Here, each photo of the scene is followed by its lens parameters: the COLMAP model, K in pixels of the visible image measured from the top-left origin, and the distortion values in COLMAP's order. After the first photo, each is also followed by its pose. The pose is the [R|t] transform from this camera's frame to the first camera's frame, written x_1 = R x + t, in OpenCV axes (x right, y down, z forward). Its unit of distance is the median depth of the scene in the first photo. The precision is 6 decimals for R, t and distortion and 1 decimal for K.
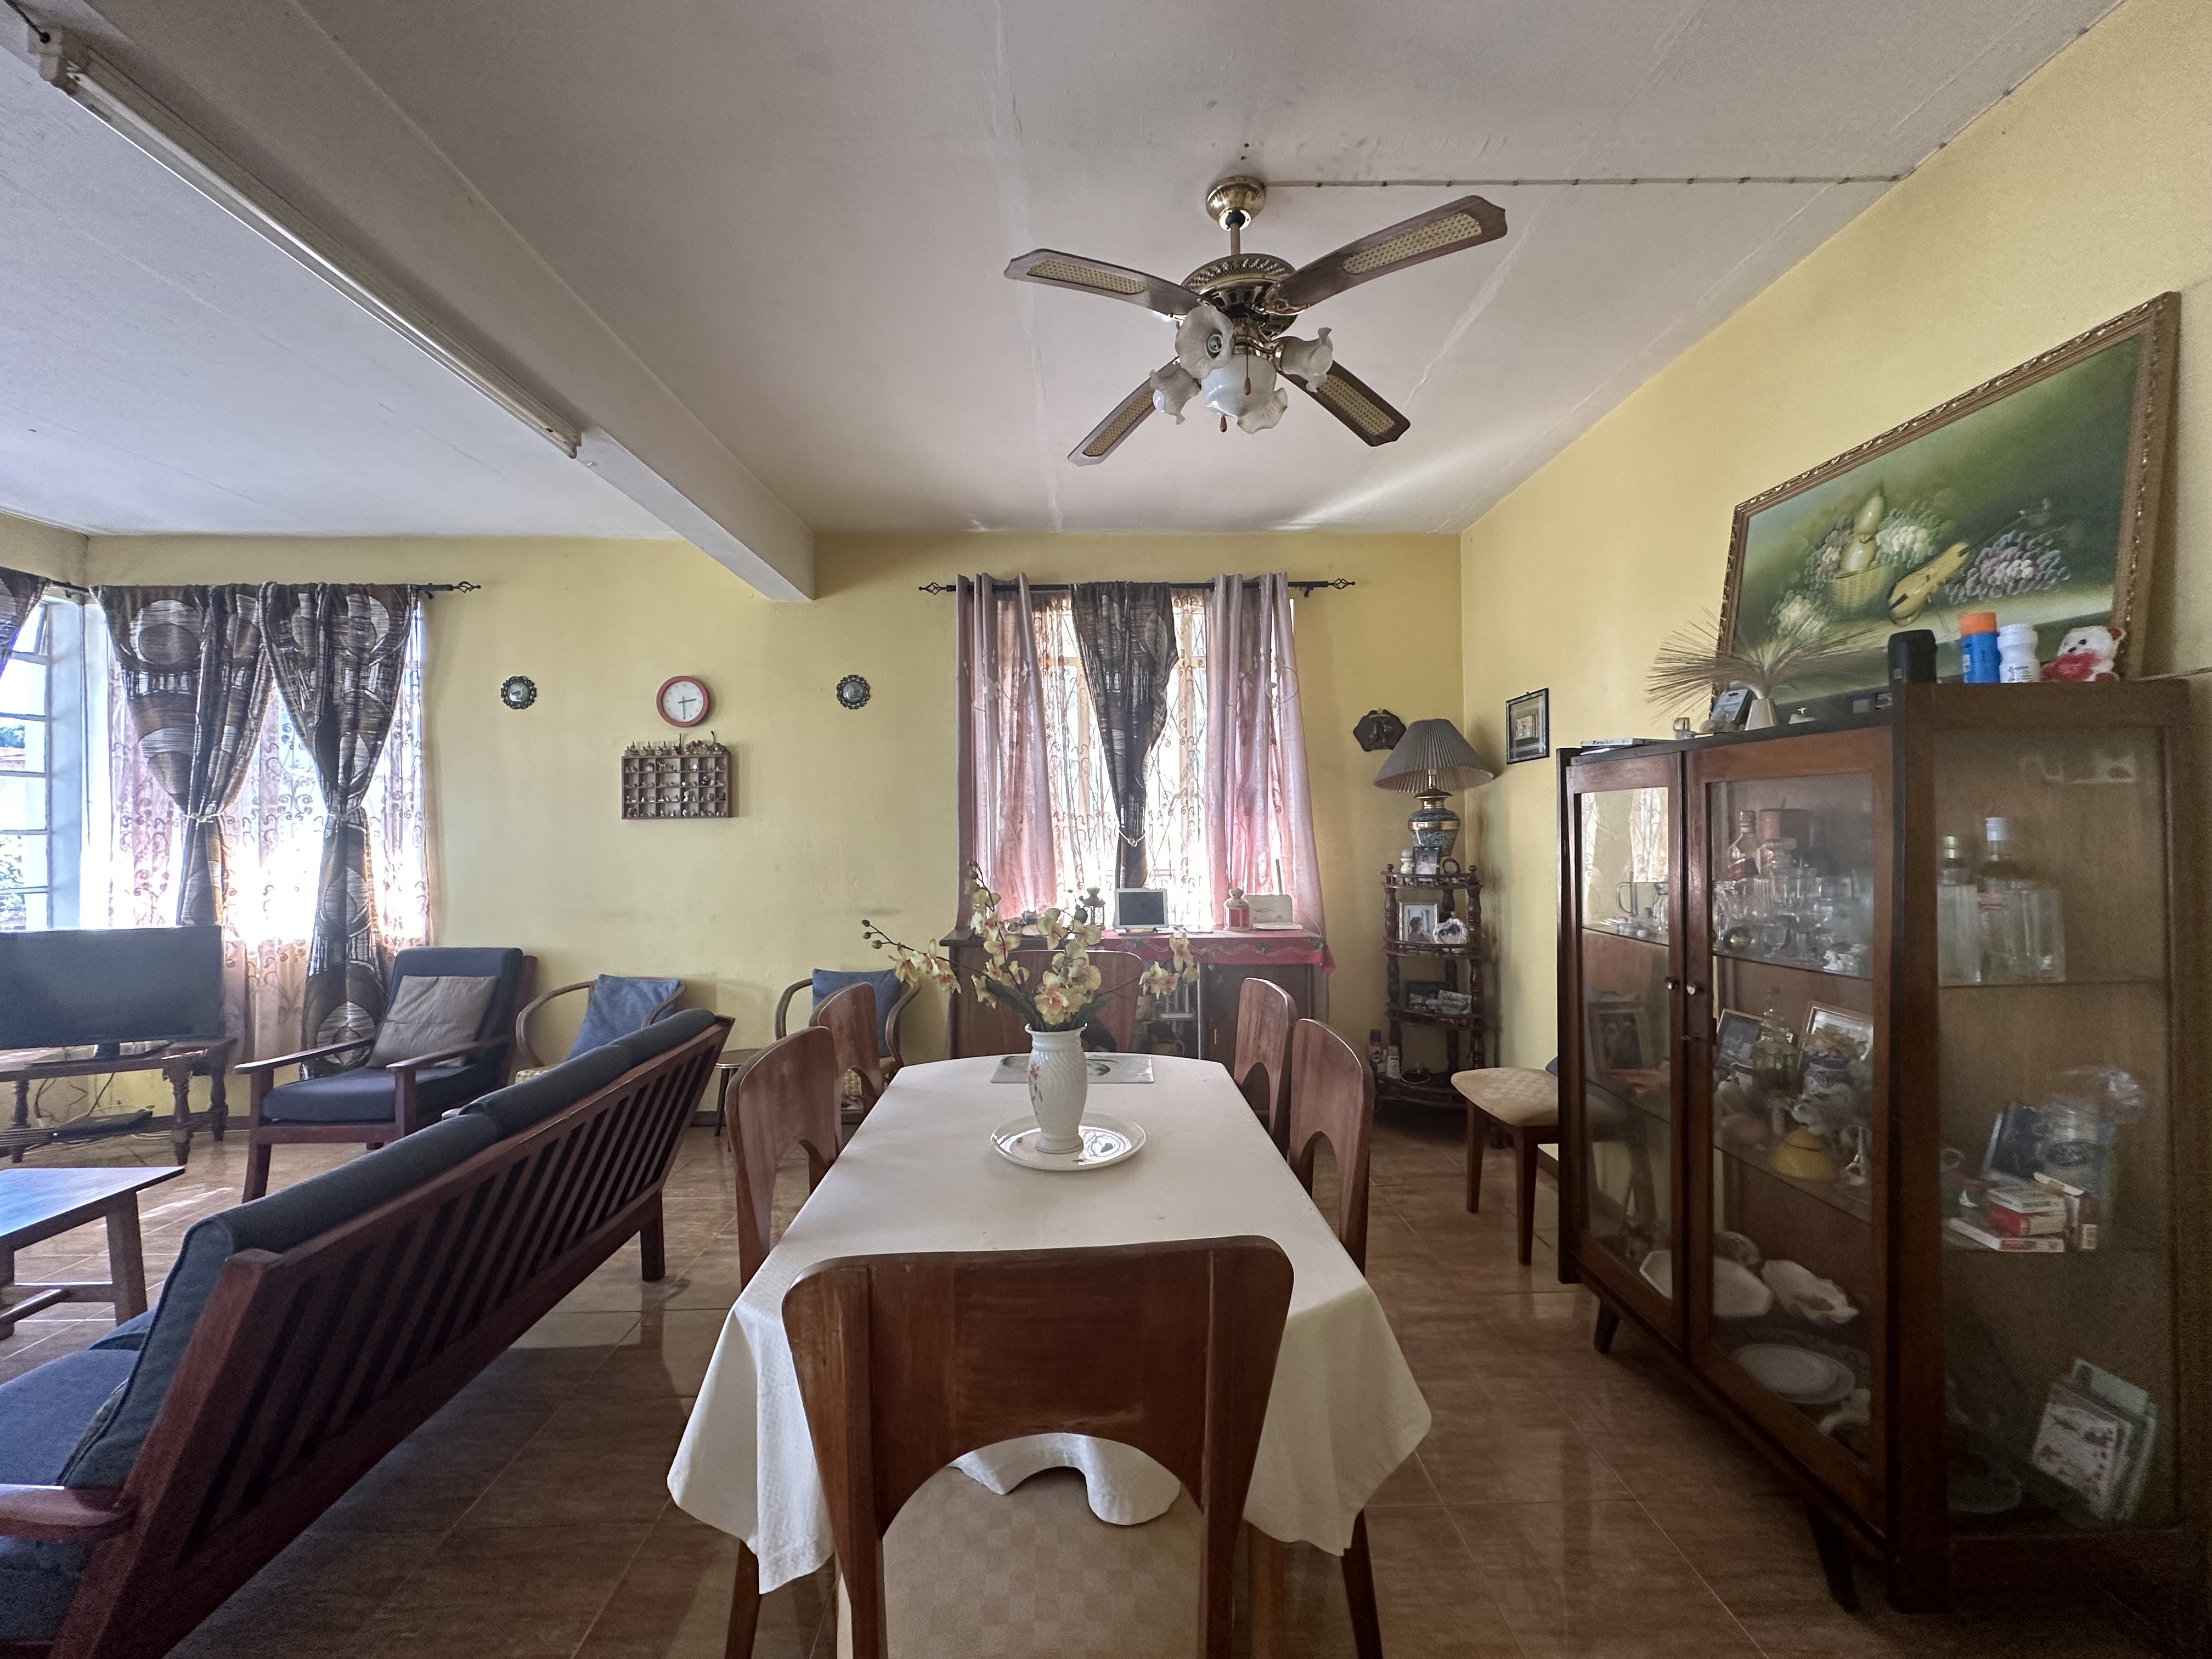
lens RADIAL K [[877.0, 0, 1098.1], [0, 877.0, 824.7], [0, 0, 1]] dist [-0.000984, 0.001437]
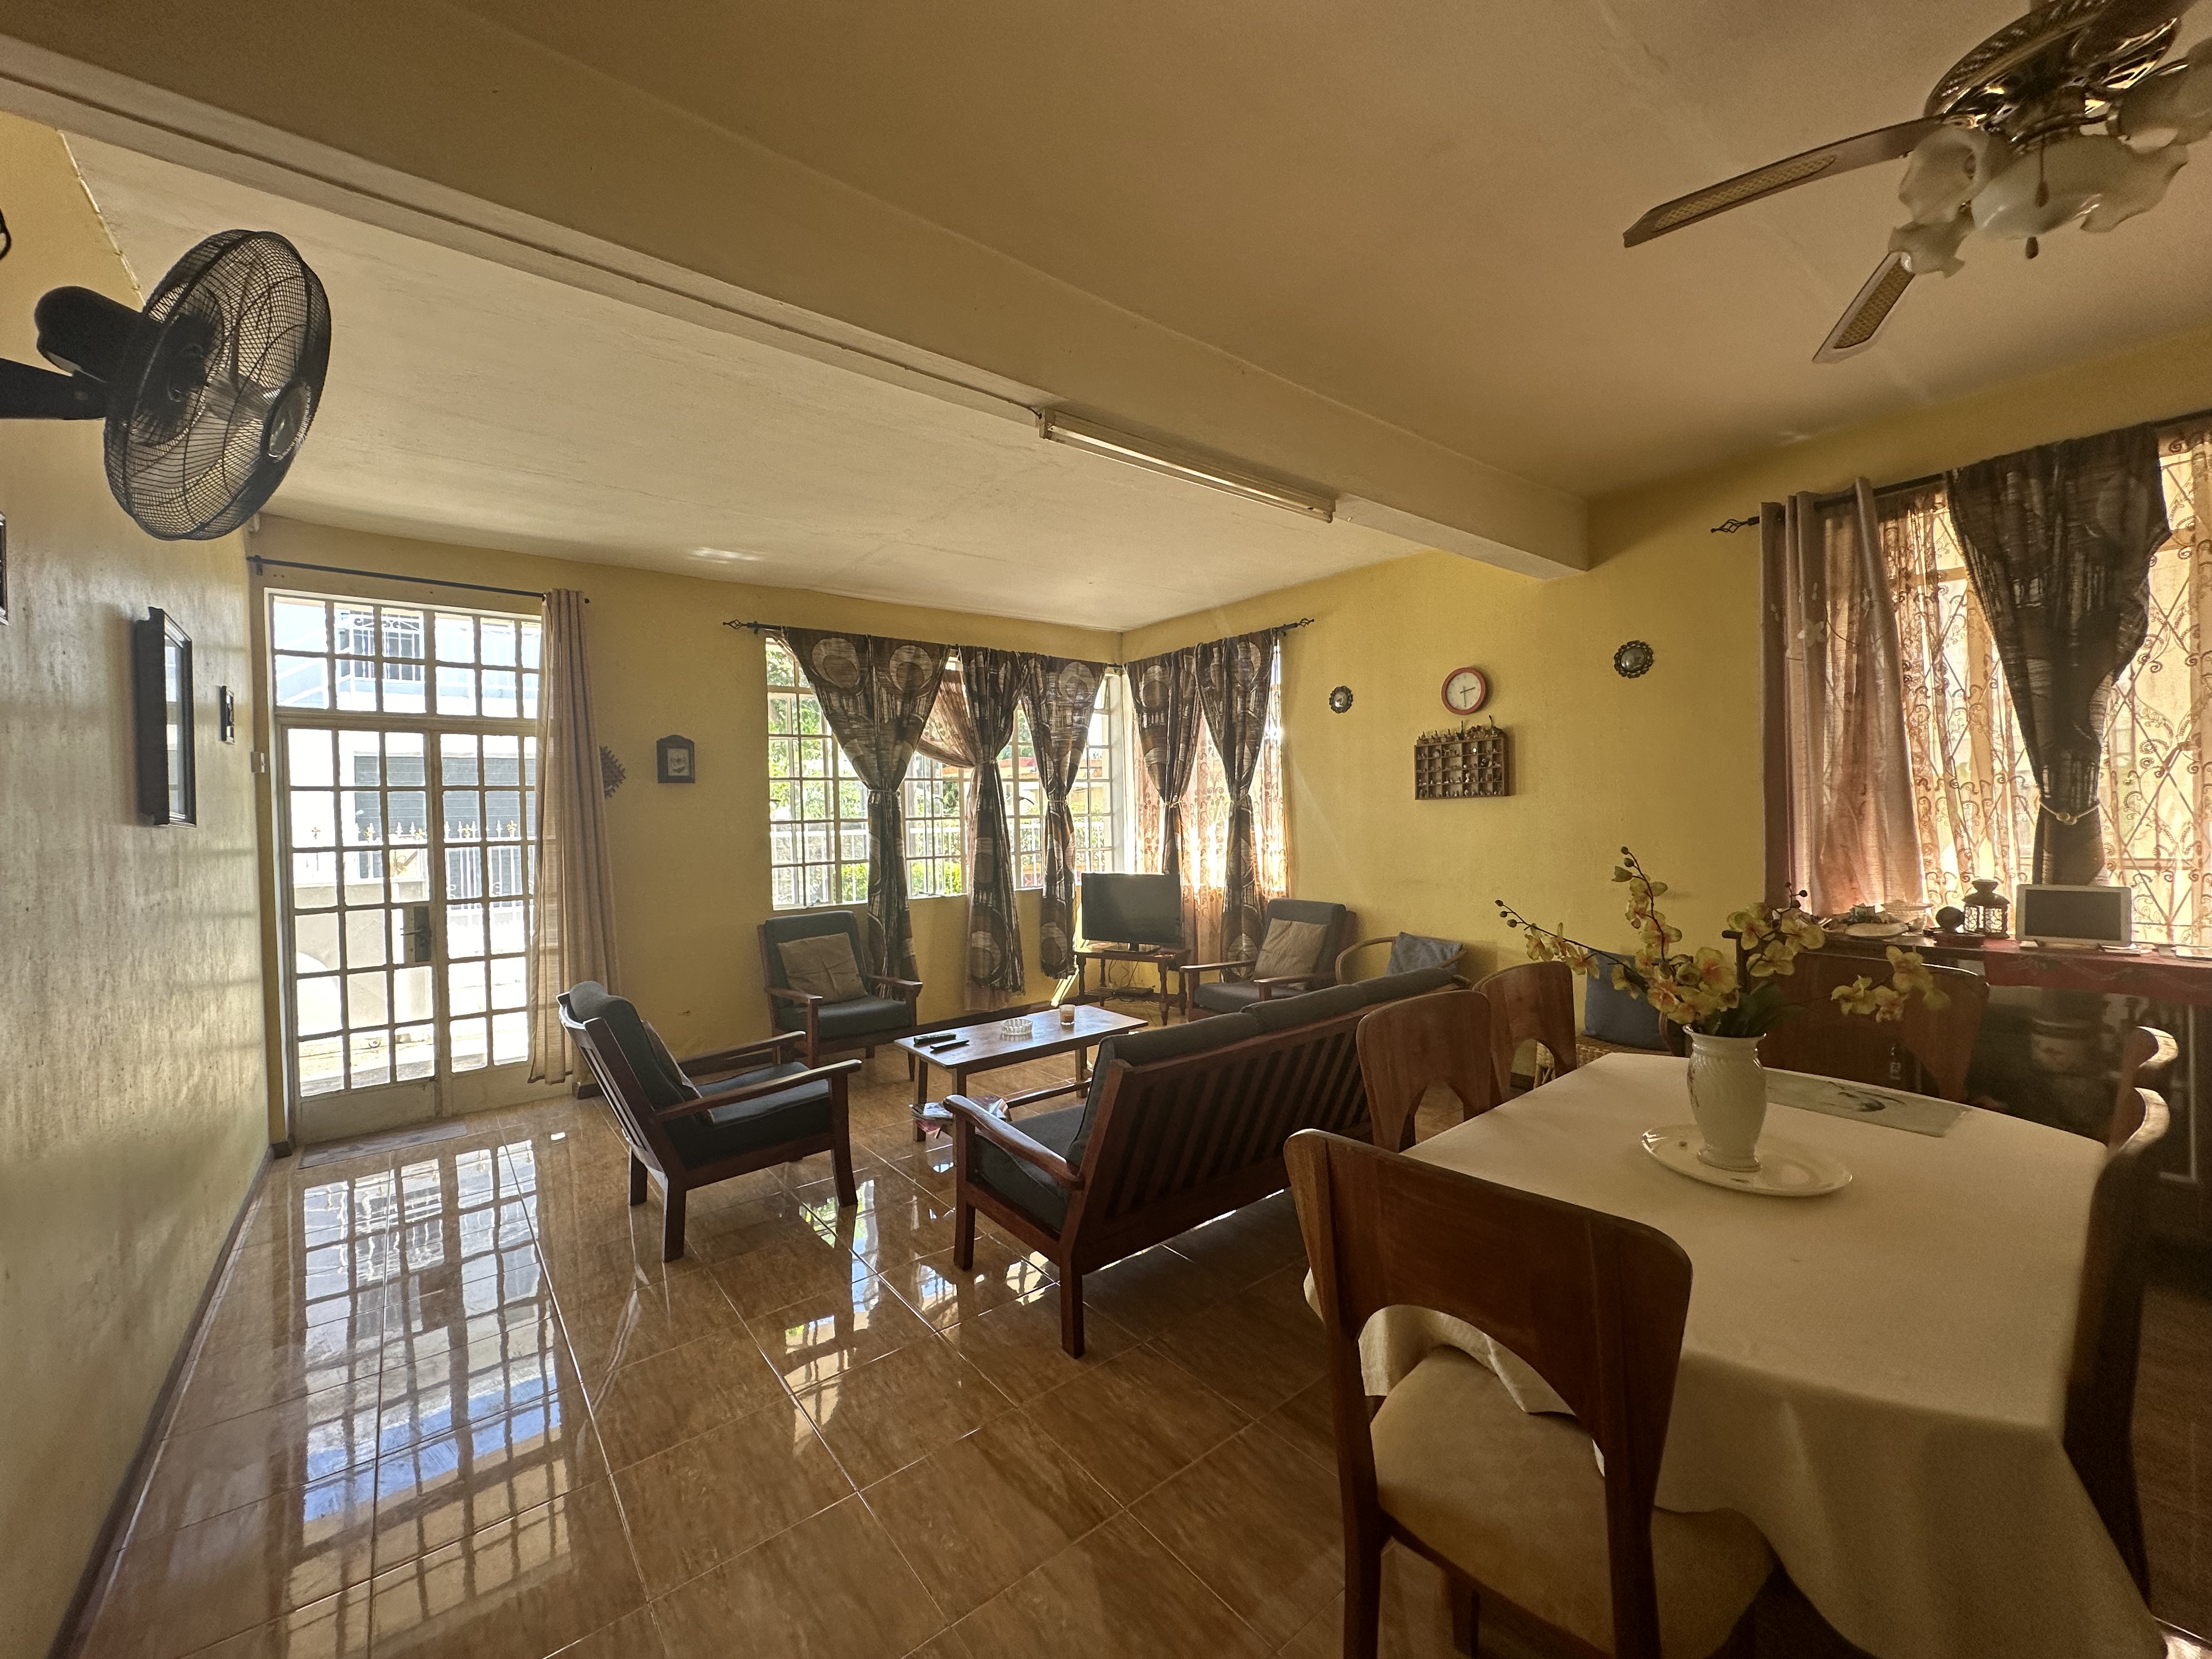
lens RADIAL K [[877.0, 0, 1108.1], [0, 877.0, 827.4], [0, 0, 1]] dist [-0.000984, 0.001437]
pose [[0.609303, 0.005388, -0.792919, 0.128836], [0.024793, 0.999359, 0.025842, -0.010051], [0.792550, -0.035405, 0.608779, -0.026604]]
